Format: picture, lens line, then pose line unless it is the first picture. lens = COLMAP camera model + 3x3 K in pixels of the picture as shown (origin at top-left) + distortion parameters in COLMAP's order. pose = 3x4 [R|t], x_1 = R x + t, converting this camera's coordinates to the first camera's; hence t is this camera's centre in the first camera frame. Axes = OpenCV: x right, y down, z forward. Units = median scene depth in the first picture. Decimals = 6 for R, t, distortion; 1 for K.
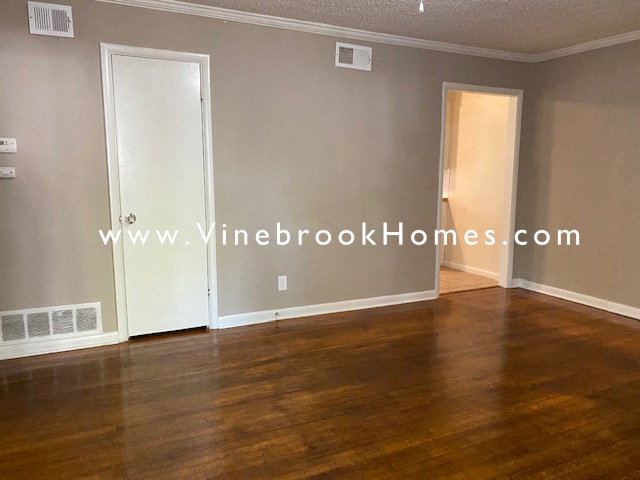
lens RADIAL K [[485.3, 0, 320.0], [0, 485.3, 240.0], [0, 0, 1]] dist [0.000382, -0.001115]
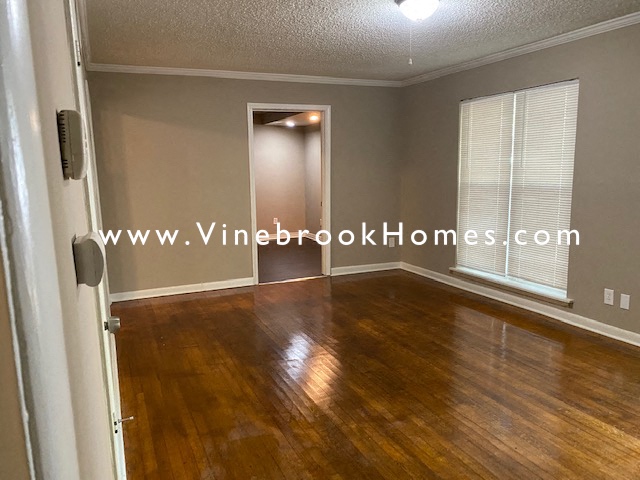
lens RADIAL K [[479.1, 0, 320.0], [0, 479.1, 240.0], [0, 0, 1]] dist [0.095383, 0.000366]
pose [[0.038780, -0.153152, 0.987441, -0.753274], [0.162280, 0.976032, 0.145009, -0.143146], [-0.985982, 0.154618, 0.062704, 0.750565]]
